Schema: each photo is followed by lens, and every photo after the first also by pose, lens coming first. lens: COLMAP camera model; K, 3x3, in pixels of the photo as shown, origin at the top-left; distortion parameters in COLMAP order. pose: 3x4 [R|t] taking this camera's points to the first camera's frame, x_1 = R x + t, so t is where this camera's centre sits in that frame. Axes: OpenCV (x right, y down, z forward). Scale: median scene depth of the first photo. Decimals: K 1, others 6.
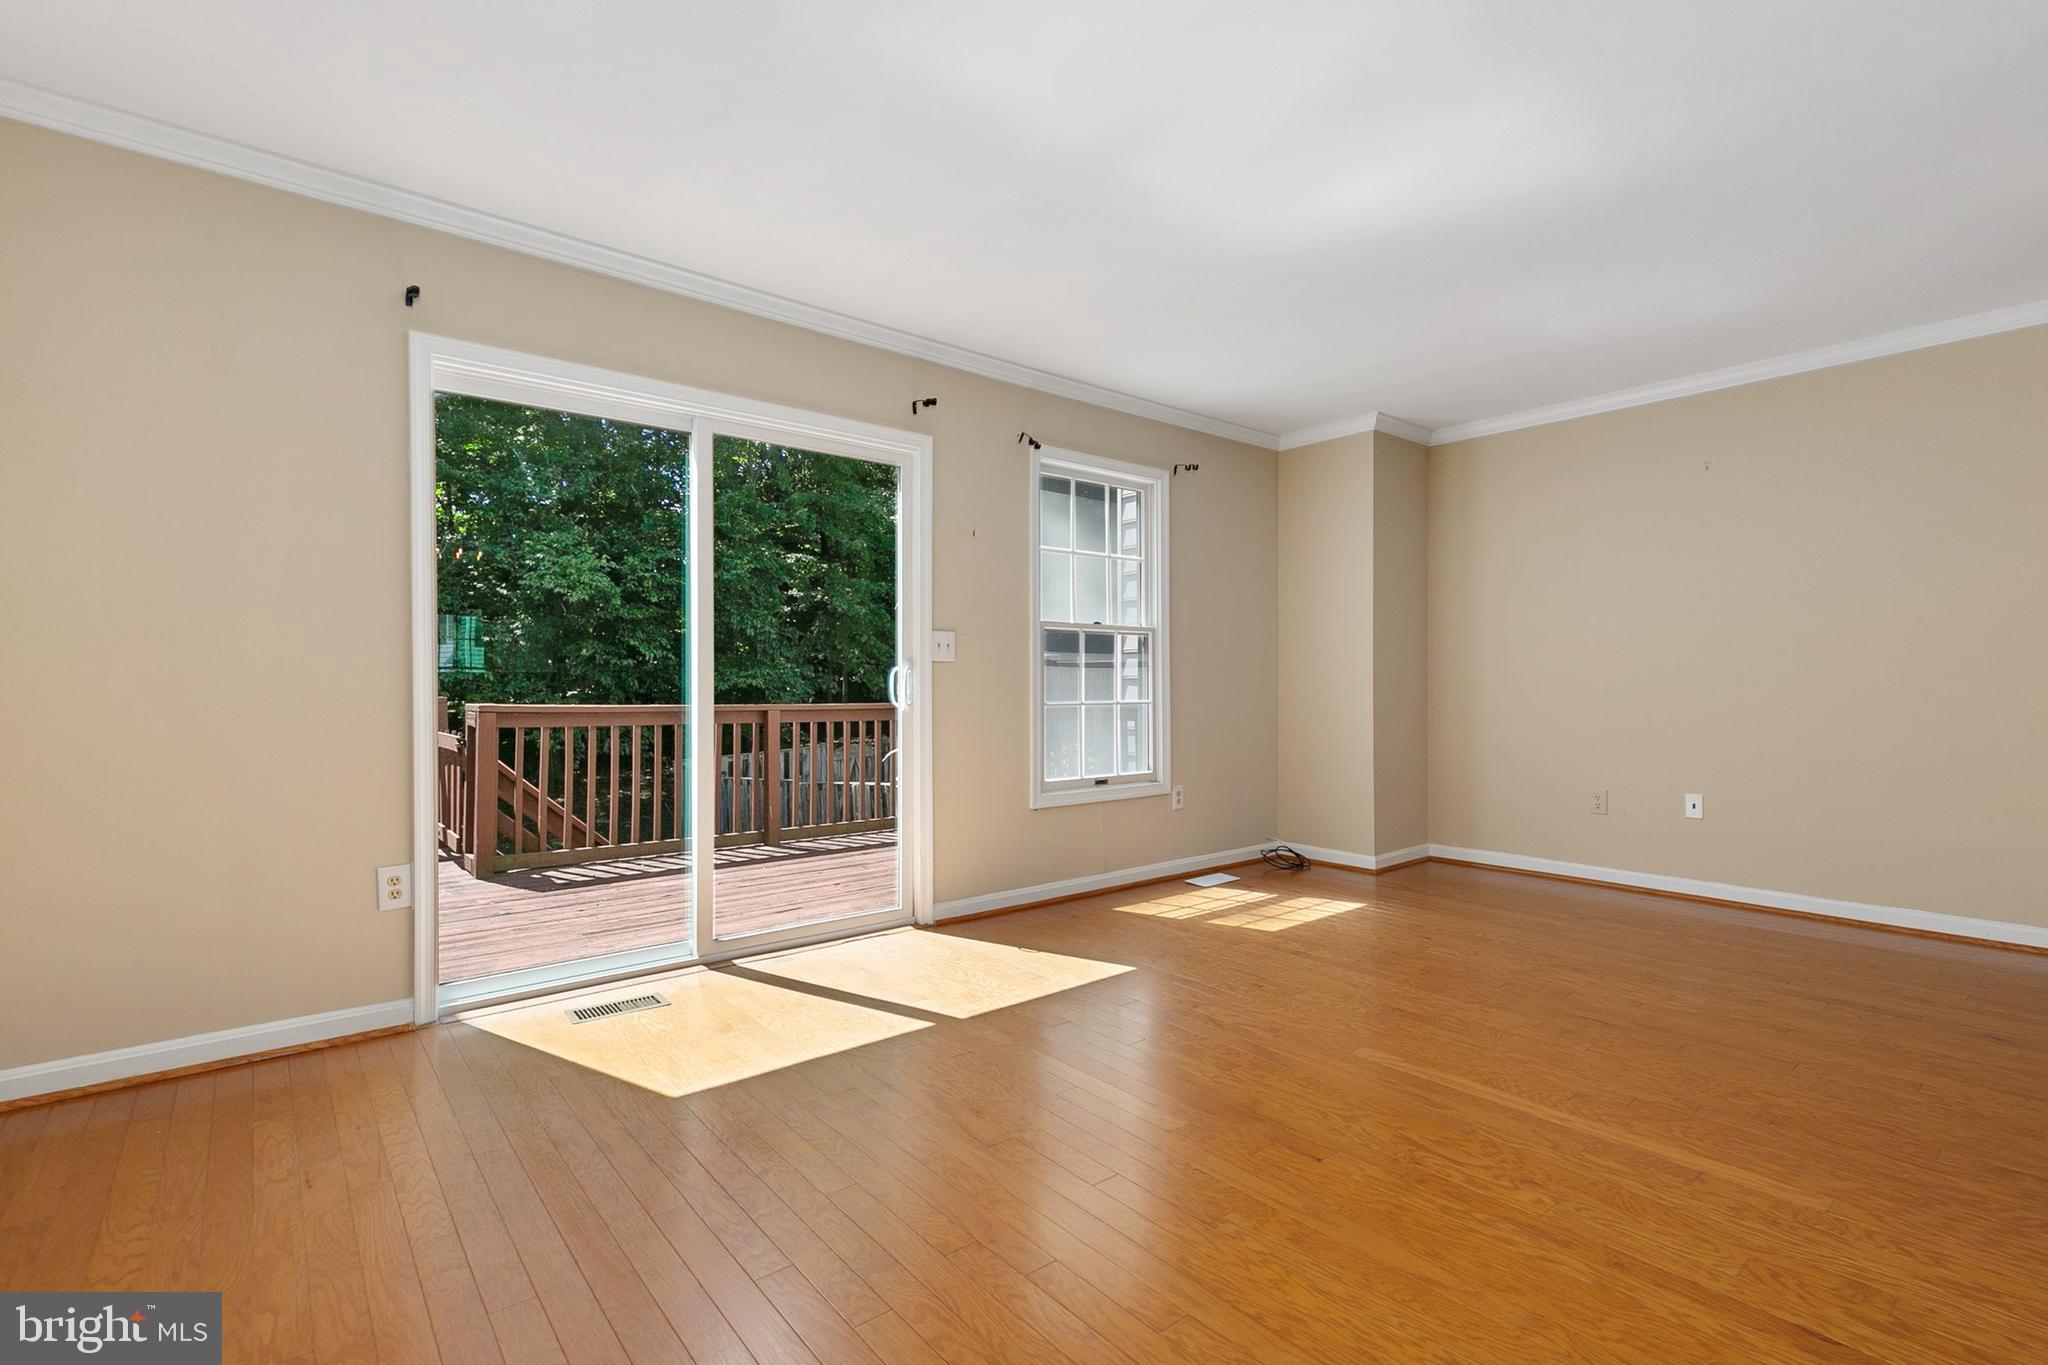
lens RADIAL K [[940.9, 0, 1022.7], [0, 940.9, 687.4], [0, 0, 1]] dist [0.005803, 0.000453]
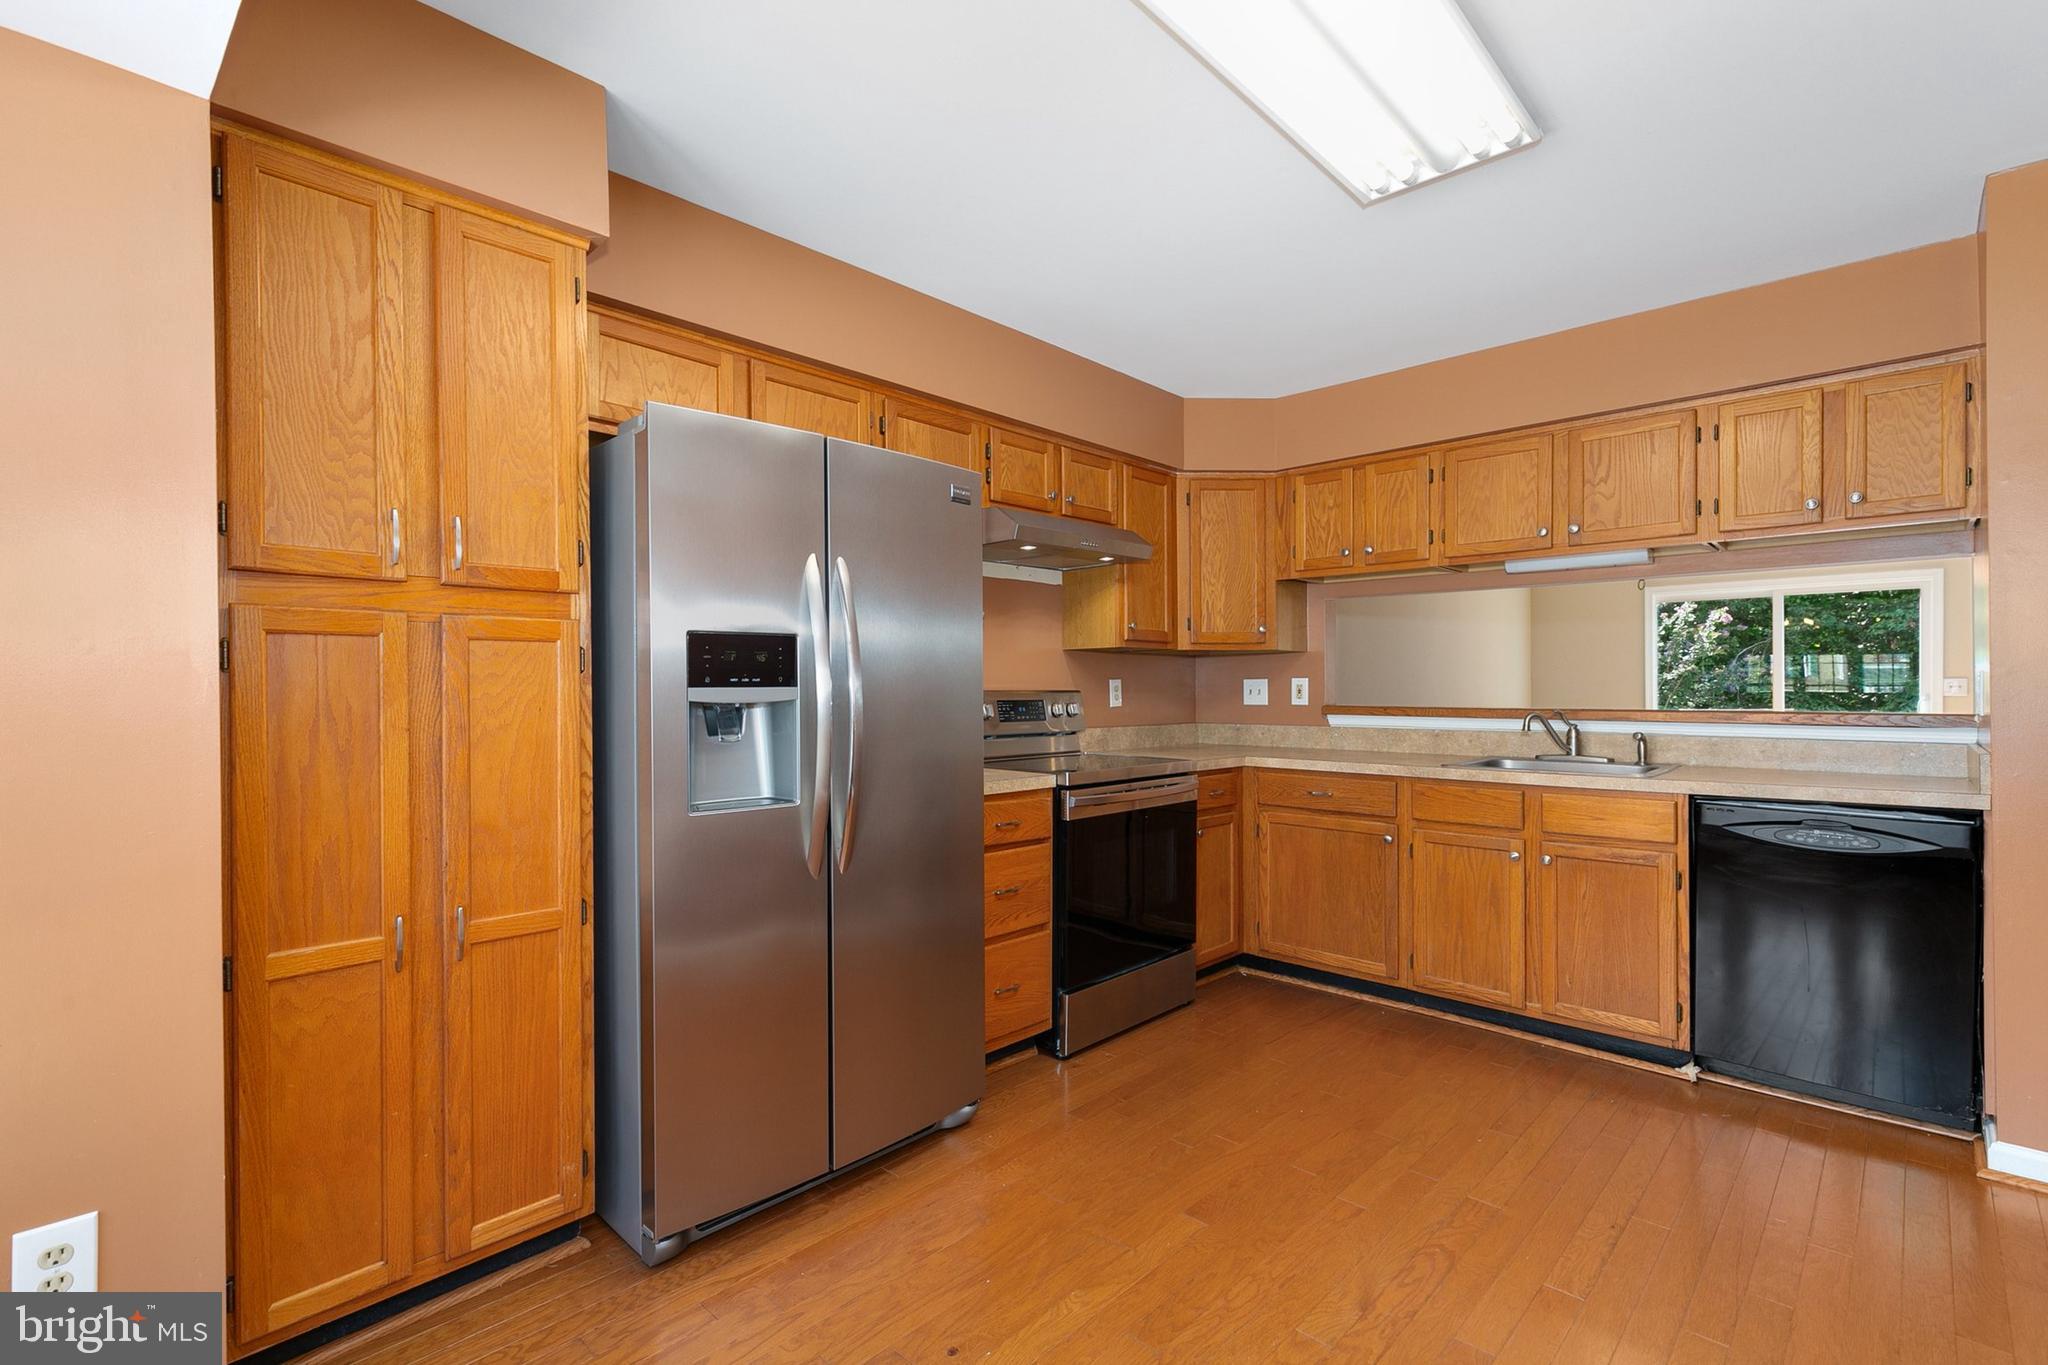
lens RADIAL K [[931.8, 0, 1019.6], [0, 931.8, 691.8], [0, 0, 1]] dist [0.005919, -0.000392]
pose [[0.124414, 0.002823, -0.992226, 1.260236], [-0.001101, 0.999996, 0.002707, -0.034203], [0.992230, 0.000755, 0.124416, -0.820483]]
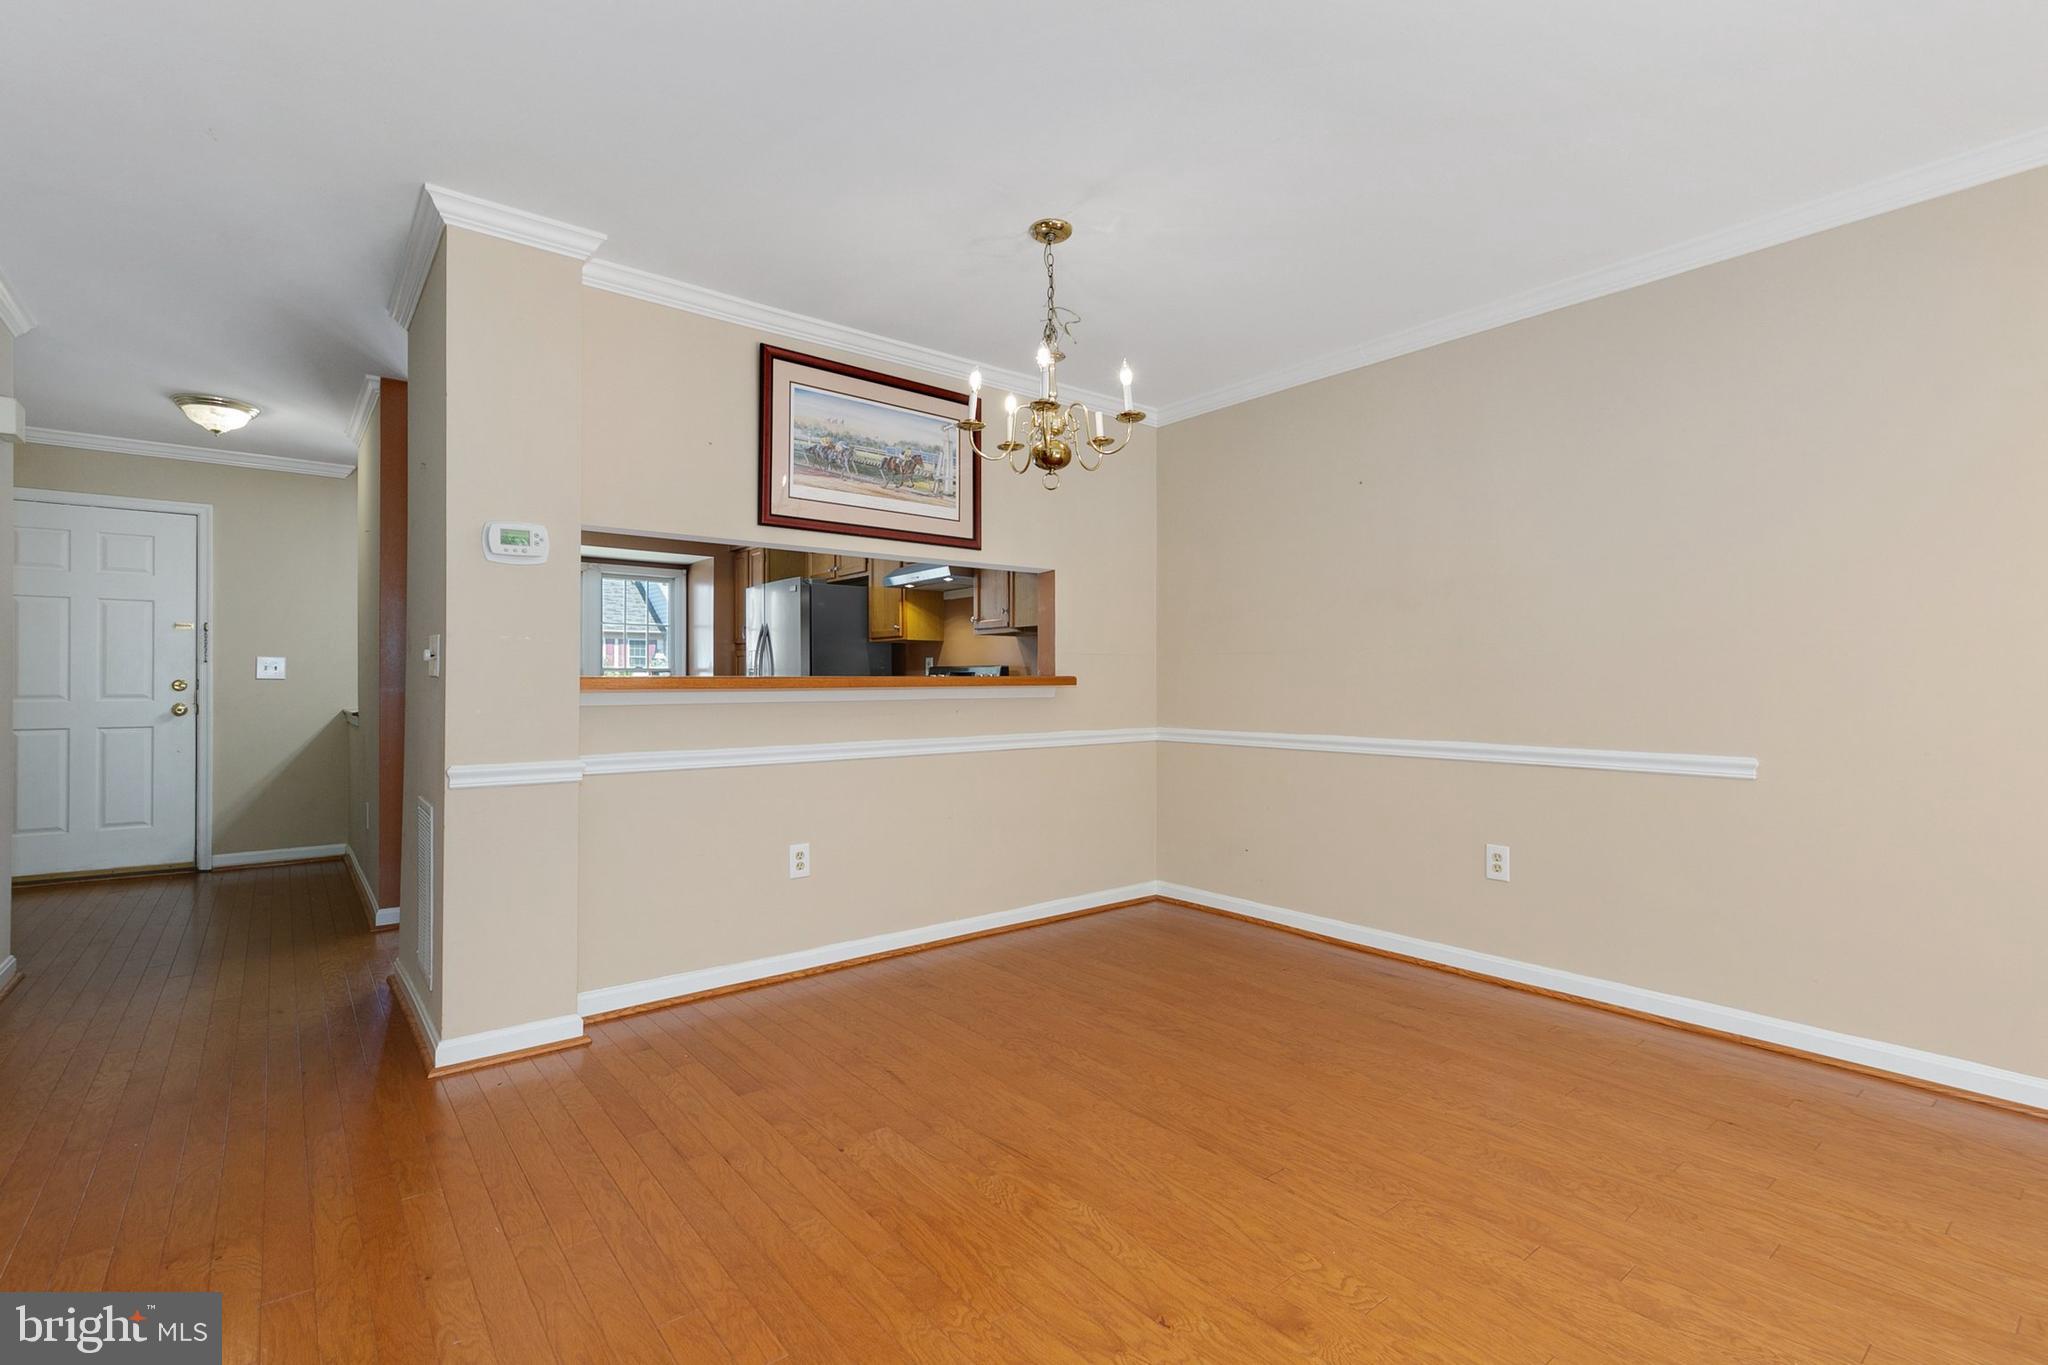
lens RADIAL K [[923.1, 0, 1023.1], [0, 923.1, 686.9], [0, 0, 1]] dist [0.007635, -0.001244]
pose [[-0.999929, 0.001975, 0.011721, 0.372239], [0.002093, 0.999947, 0.010098, -0.015881], [-0.011701, 0.010121, -0.999880, 0.571832]]
